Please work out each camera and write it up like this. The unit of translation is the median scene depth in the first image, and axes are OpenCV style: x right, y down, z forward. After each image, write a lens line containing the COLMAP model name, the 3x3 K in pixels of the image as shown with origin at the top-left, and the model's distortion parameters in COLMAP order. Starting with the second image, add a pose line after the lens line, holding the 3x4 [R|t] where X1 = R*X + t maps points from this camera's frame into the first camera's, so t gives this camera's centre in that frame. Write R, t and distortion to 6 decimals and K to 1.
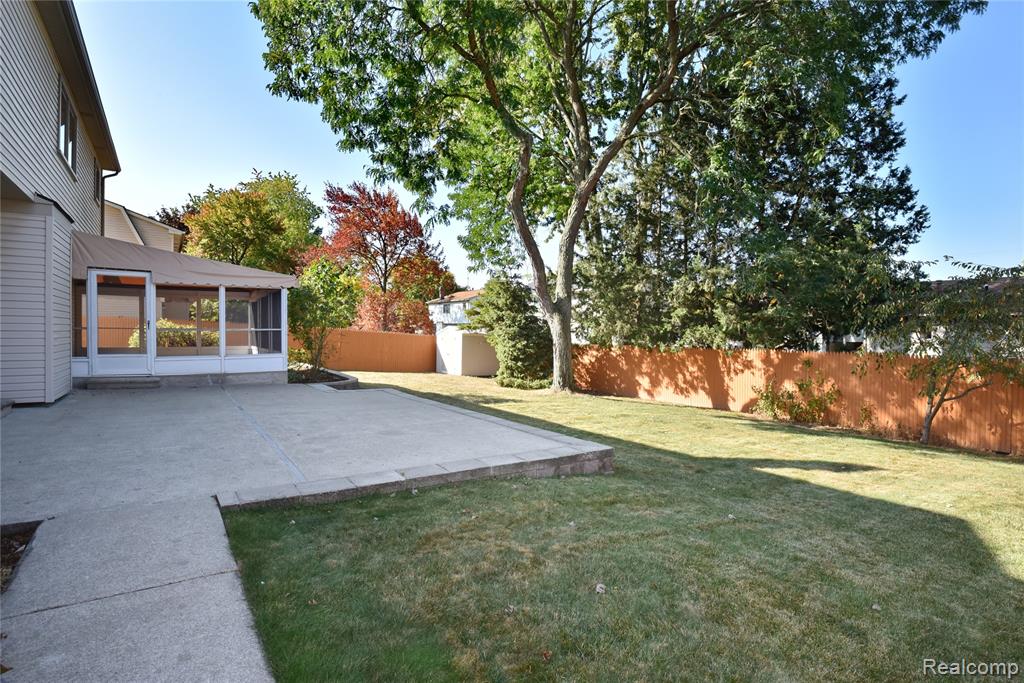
lens RADIAL K [[502.5, 0, 512.0], [0, 502.5, 341.5], [0, 0, 1]] dist [-0.027453, -0.001060]
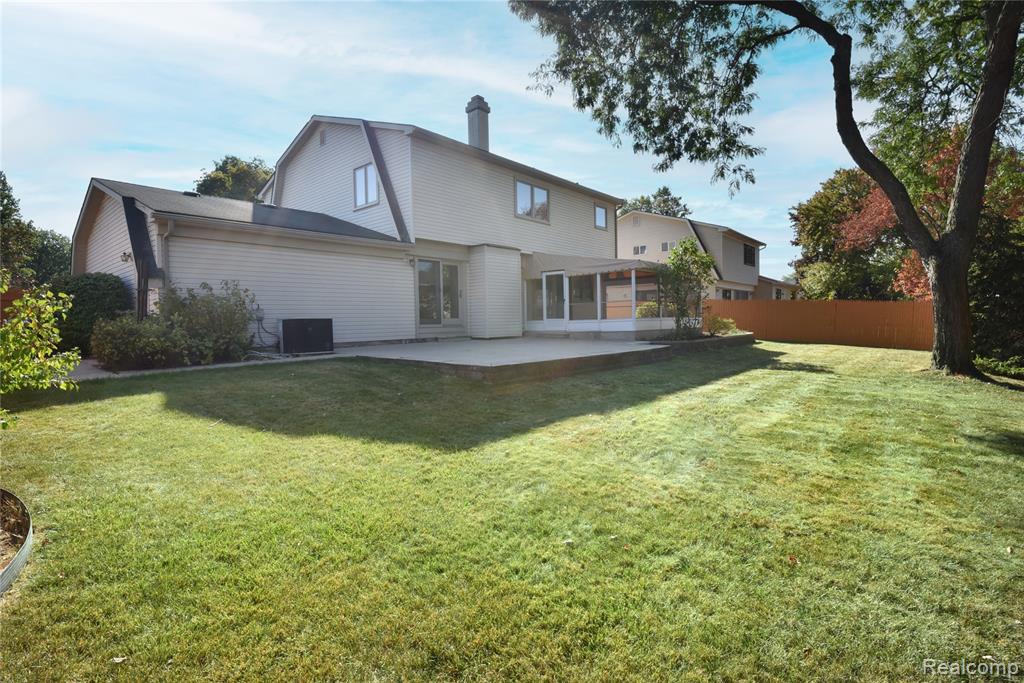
lens RADIAL K [[502.5, 0, 512.0], [0, 502.5, 341.5], [0, 0, 1]] dist [-0.027453, -0.001060]
pose [[0.236107, 0.020538, -0.971510, 0.595332], [0.003698, 0.999750, 0.022034, 0.043017], [0.971720, -0.008795, 0.235972, 0.276344]]
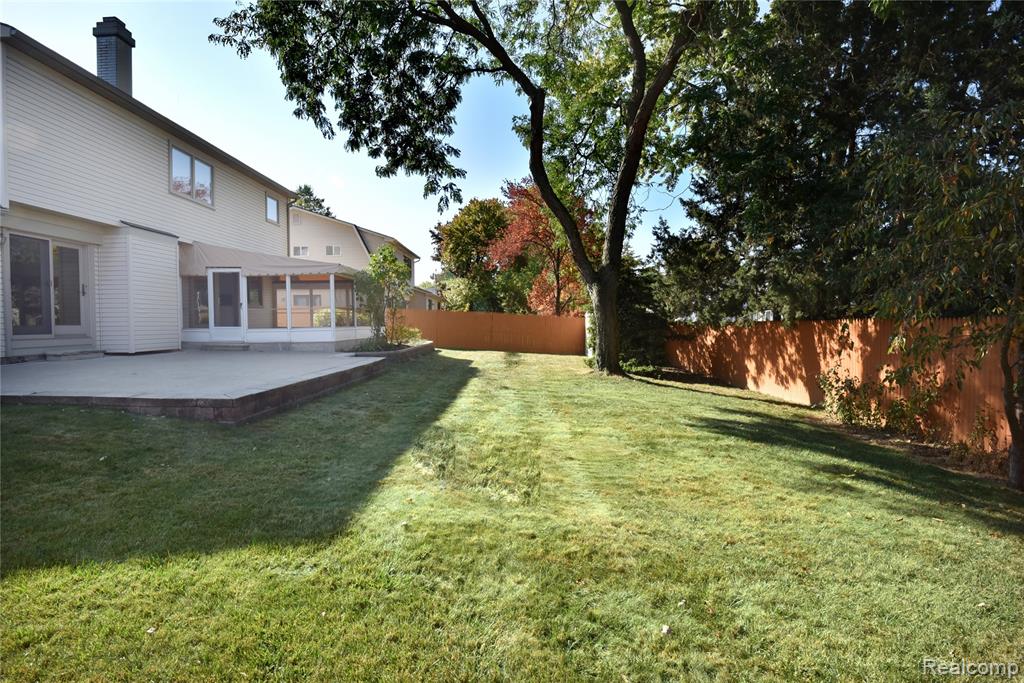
lens RADIAL K [[502.5, 0, 512.0], [0, 502.5, 341.5], [0, 0, 1]] dist [-0.027453, -0.001060]
pose [[0.818672, 0.006396, -0.574226, 0.465300], [0.003511, 0.999864, 0.016143, 0.030965], [0.574251, -0.015233, 0.818538, 0.187923]]
